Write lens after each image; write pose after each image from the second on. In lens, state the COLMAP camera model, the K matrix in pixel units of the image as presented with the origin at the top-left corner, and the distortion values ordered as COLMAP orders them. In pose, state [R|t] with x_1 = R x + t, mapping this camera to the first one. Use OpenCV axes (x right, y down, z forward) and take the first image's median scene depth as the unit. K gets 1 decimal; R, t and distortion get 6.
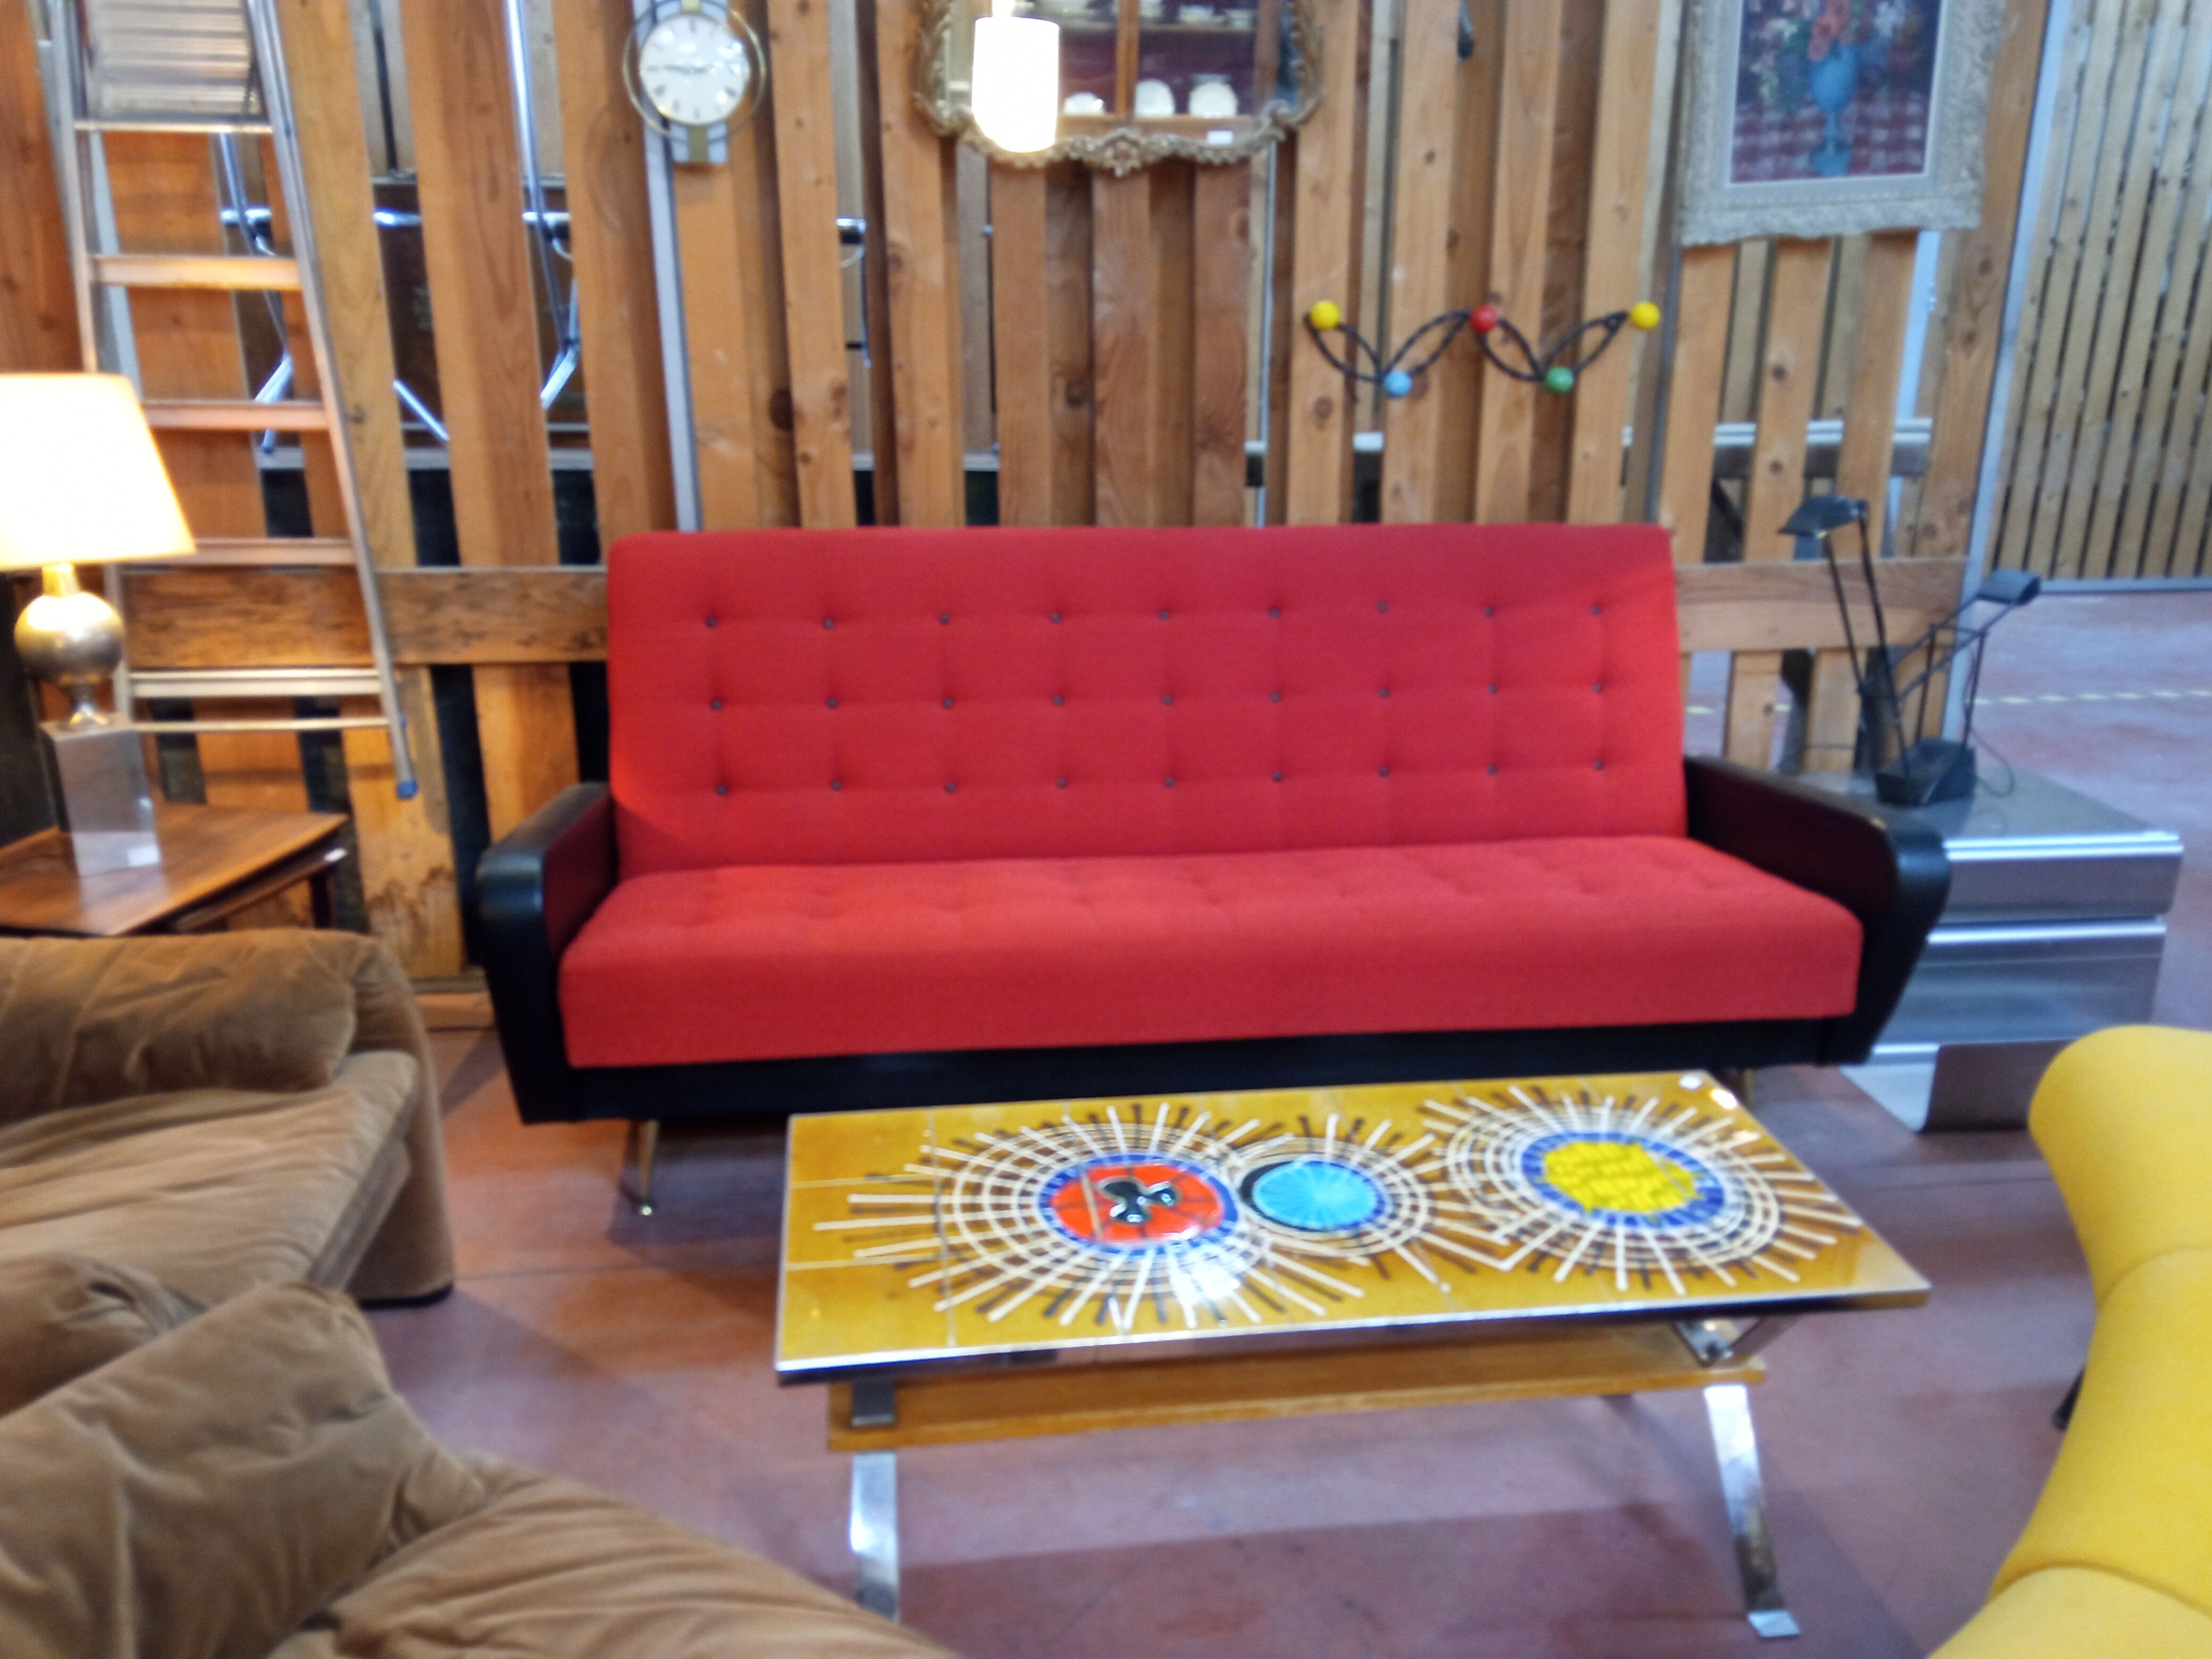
lens RADIAL K [[1739.0, 0, 1106.0], [0, 1739.0, 829.5], [0, 0, 1]] dist [0.167694, -0.381647]
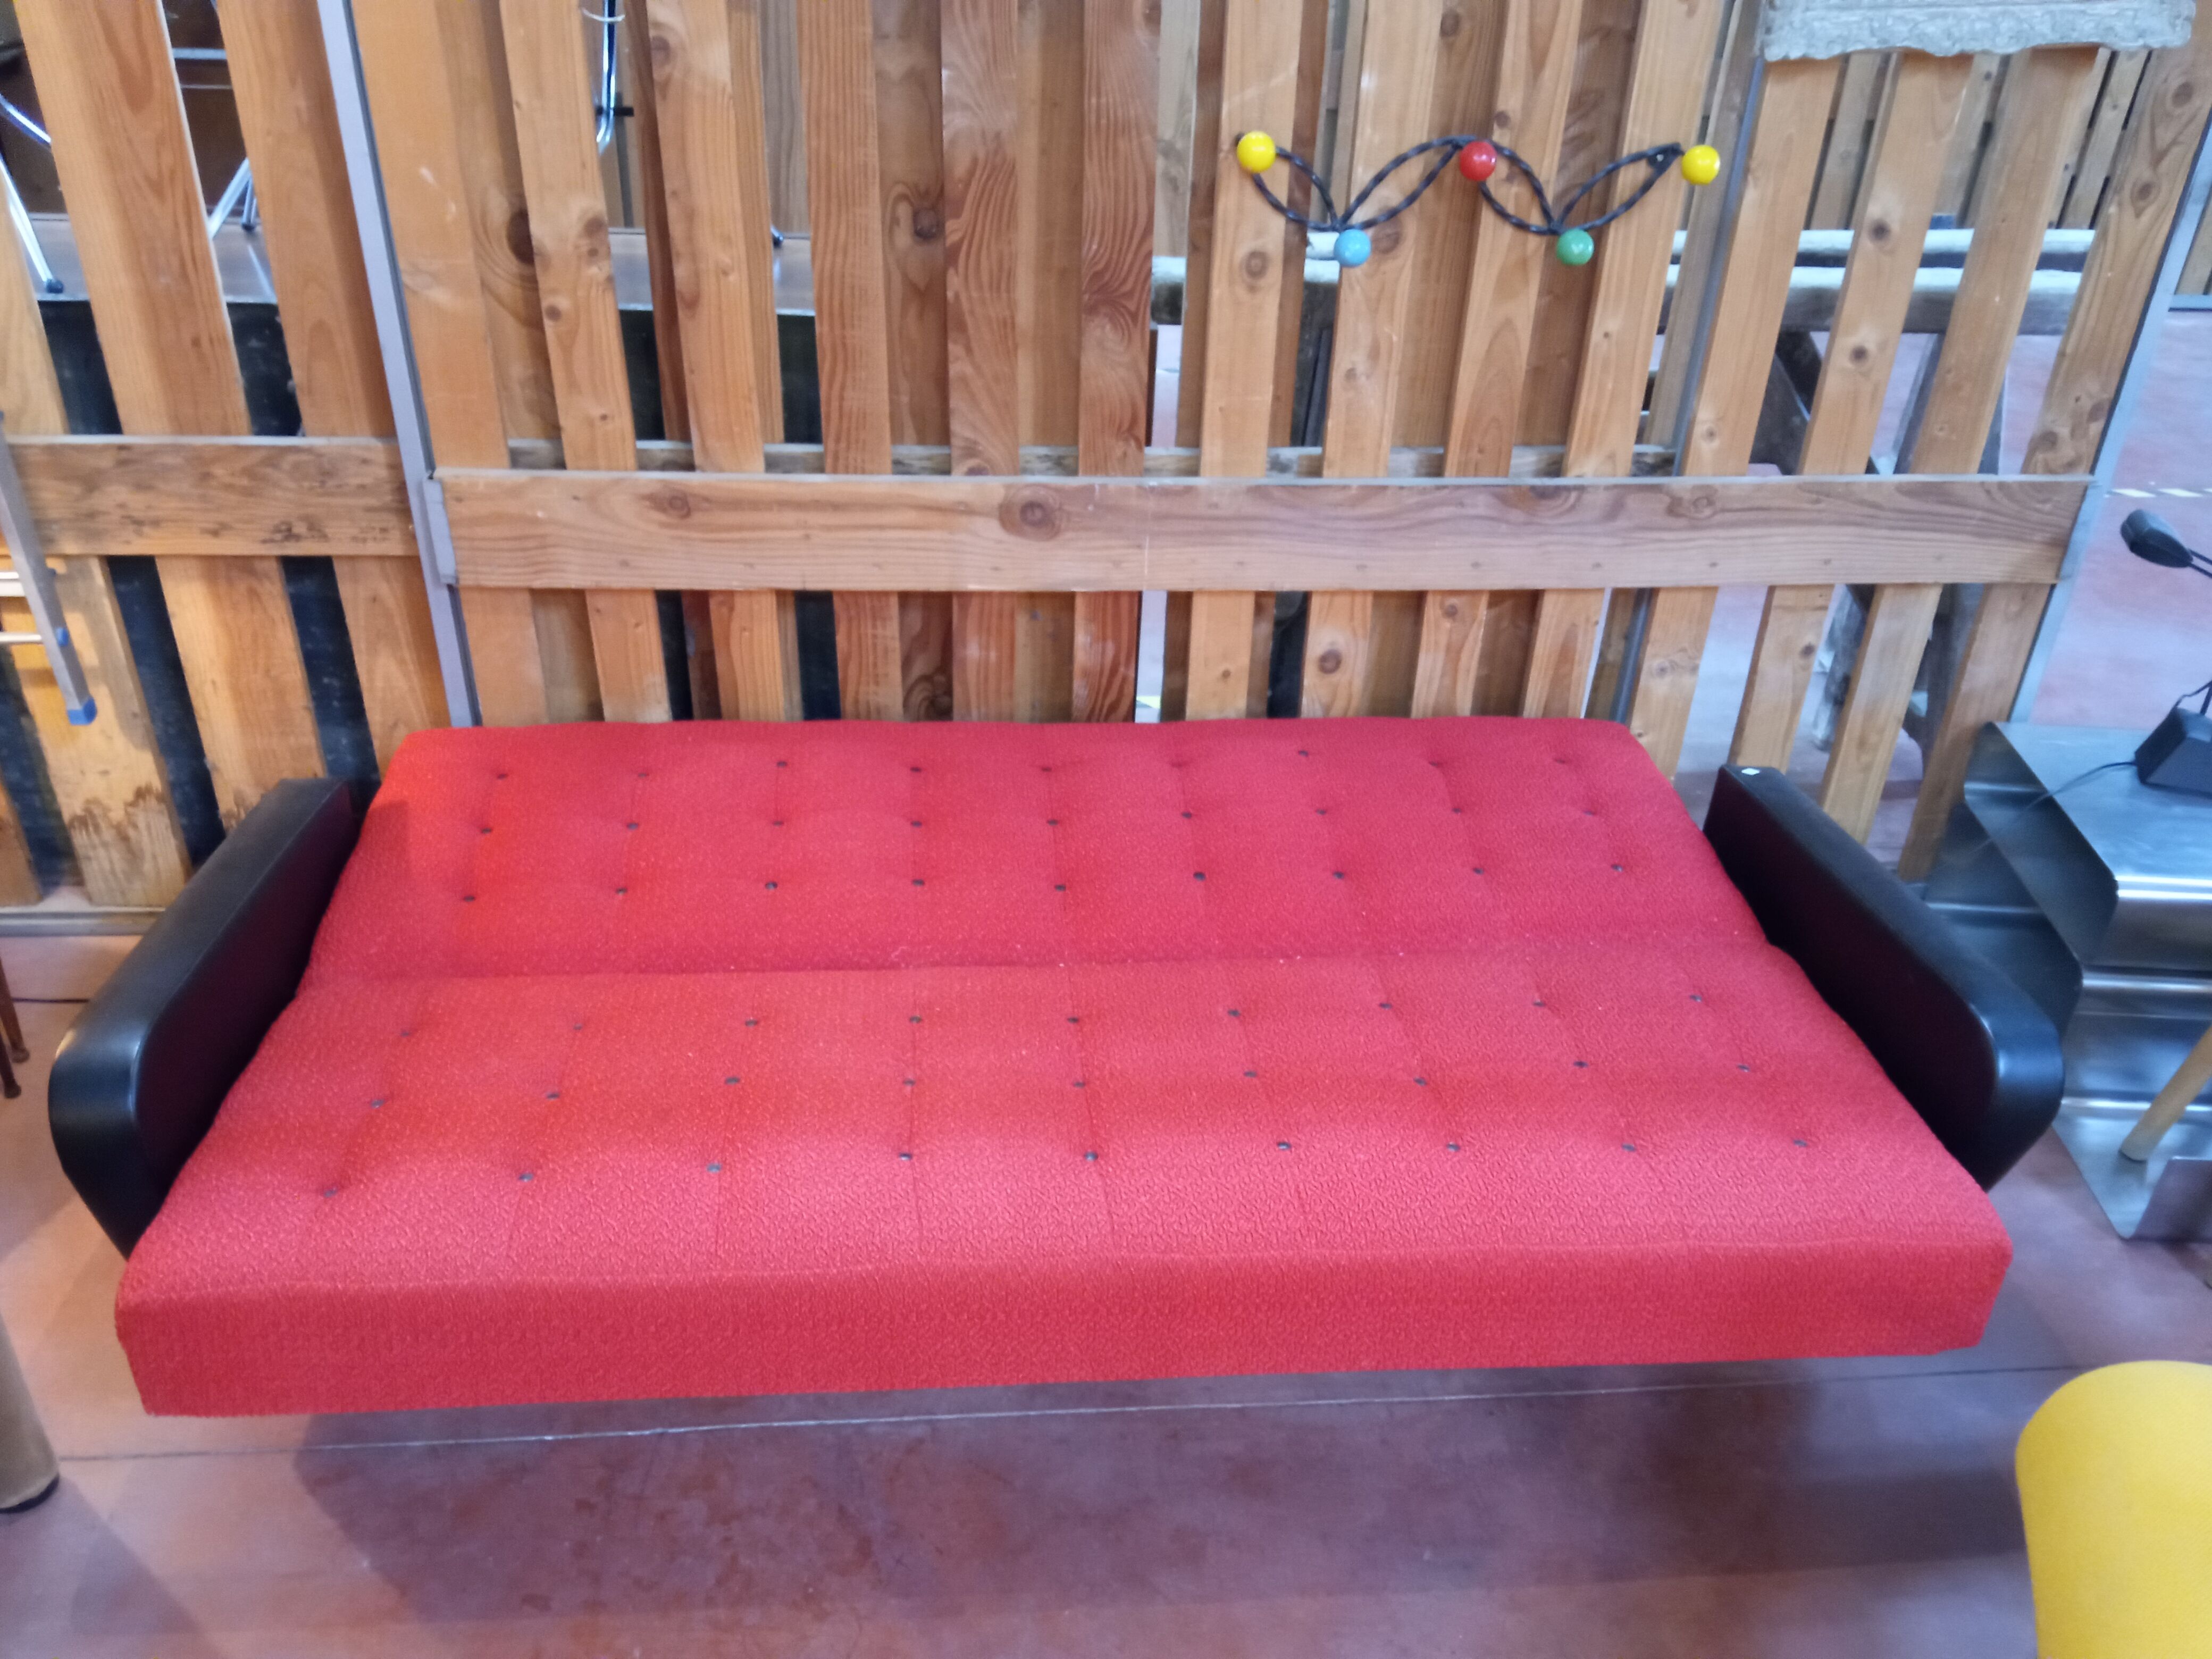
lens RADIAL K [[1791.4, 0, 1091.4], [0, 1791.4, 846.3], [0, 0, 1]] dist [0.084815, -0.157397]
pose [[0.998867, 0.045955, -0.012323, 0.074622], [-0.041669, 0.969964, 0.239655, -0.180778], [0.022966, -0.238870, 0.970780, 0.201825]]
